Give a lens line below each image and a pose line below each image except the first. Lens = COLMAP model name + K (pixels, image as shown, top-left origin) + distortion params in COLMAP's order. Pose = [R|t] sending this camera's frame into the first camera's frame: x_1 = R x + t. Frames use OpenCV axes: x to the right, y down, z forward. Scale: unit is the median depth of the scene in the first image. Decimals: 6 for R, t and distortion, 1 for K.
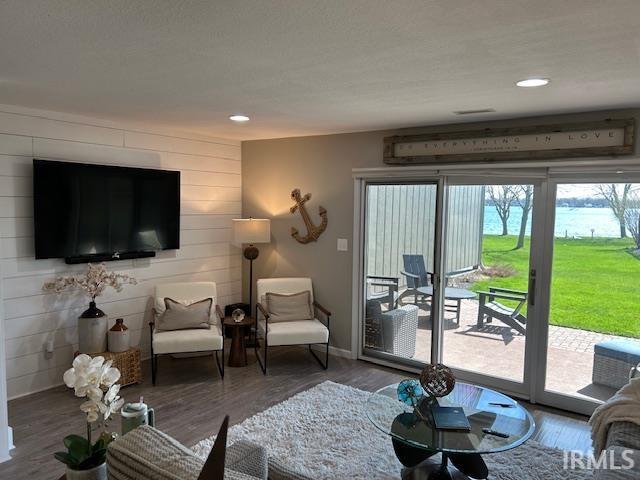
lens RADIAL K [[480.8, 0, 321.0], [0, 480.8, 242.4], [0, 0, 1]] dist [0.062732, -0.072344]
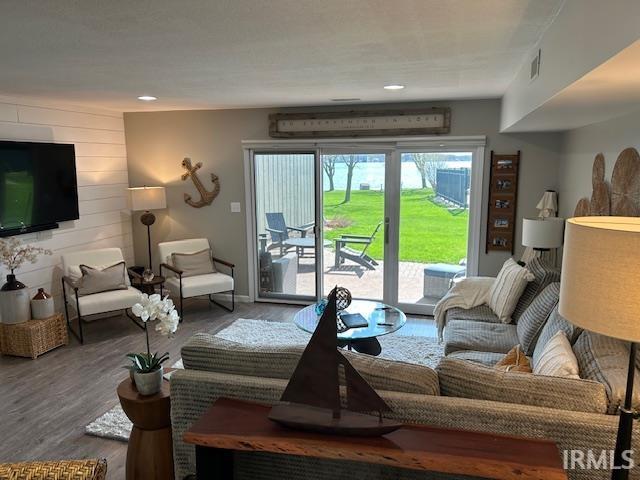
lens RADIAL K [[480.8, 0, 321.0], [0, 480.8, 242.4], [0, 0, 1]] dist [0.062732, -0.072344]
pose [[0.937314, -0.081087, 0.338920, -0.173775], [0.052119, 0.994232, 0.093731, -0.008511], [-0.344565, -0.070192, 0.936135, -0.179251]]
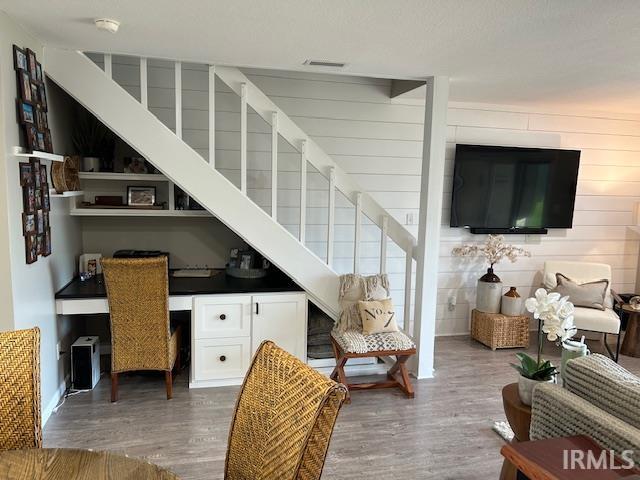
lens RADIAL K [[480.8, 0, 321.0], [0, 480.8, 242.4], [0, 0, 1]] dist [0.062732, -0.072344]
pose [[0.768795, 0.079951, -0.634478, -0.053850], [-0.068660, 0.996738, 0.042405, 0.036658], [0.635799, 0.010962, 0.771777, -0.115157]]
